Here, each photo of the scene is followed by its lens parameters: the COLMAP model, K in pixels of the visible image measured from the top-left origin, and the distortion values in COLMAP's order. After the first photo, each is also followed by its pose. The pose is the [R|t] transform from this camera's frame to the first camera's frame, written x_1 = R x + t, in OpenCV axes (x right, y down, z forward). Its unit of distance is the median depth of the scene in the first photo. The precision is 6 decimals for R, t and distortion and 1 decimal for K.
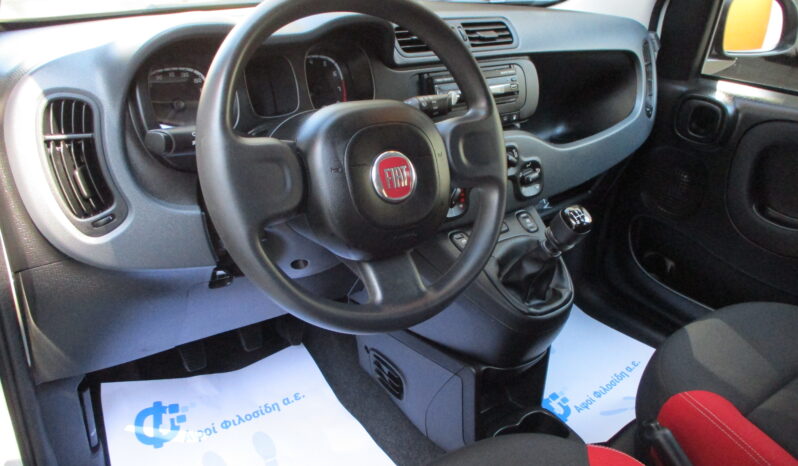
lens RADIAL K [[680.5, 0, 404.1], [0, 680.5, 229.2], [0, 0, 1]] dist [-0.046524, -0.003969]
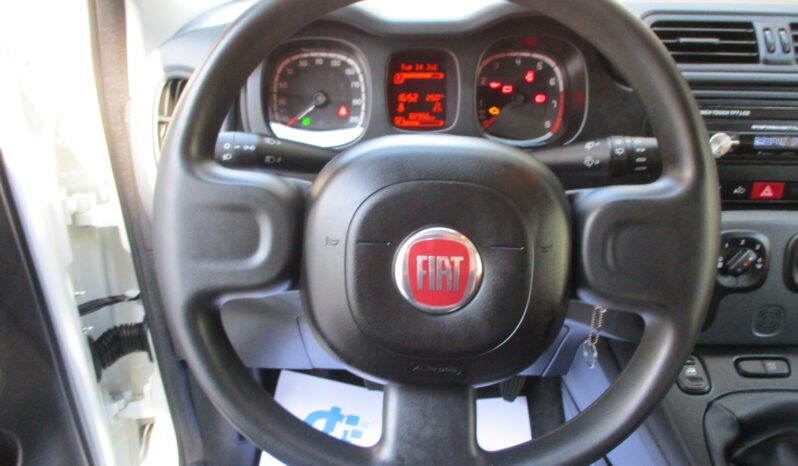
lens RADIAL K [[680.5, 0, 390.9], [0, 680.5, 231.9], [0, 0, 1]] dist [-0.046524, -0.003969]
pose [[0.775222, 0.244187, -0.582583, 0.214138], [-0.219791, 0.968905, 0.113644, -0.121602], [0.592218, 0.039947, 0.804787, 0.344549]]
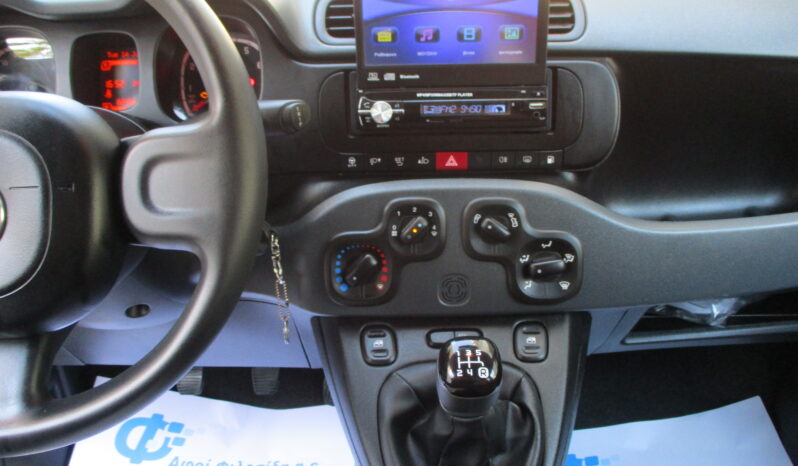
lens RADIAL K [[680.5, 0, 403.7], [0, 680.5, 225.4], [0, 0, 1]] dist [-0.046524, -0.003969]
pose [[0.789896, 0.185865, -0.584396, 0.468656], [-0.196501, 0.979428, 0.045905, -0.126018], [0.580906, 0.078575, 0.810169, 0.522164]]
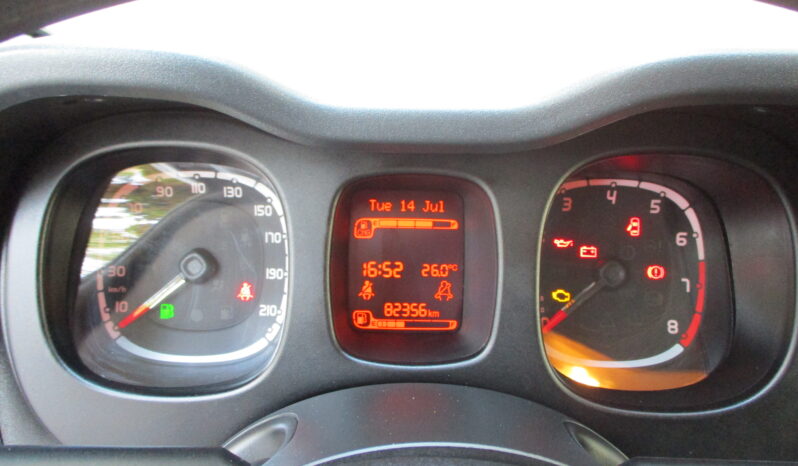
lens RADIAL K [[680.5, 0, 397.7], [0, 680.5, 233.9], [0, 0, 1]] dist [-0.046524, -0.003969]
pose [[0.788044, 0.186888, -0.586566, -0.016122], [-0.238978, 0.970954, -0.011704, -0.193741], [0.567341, 0.149399, 0.809817, 0.645376]]
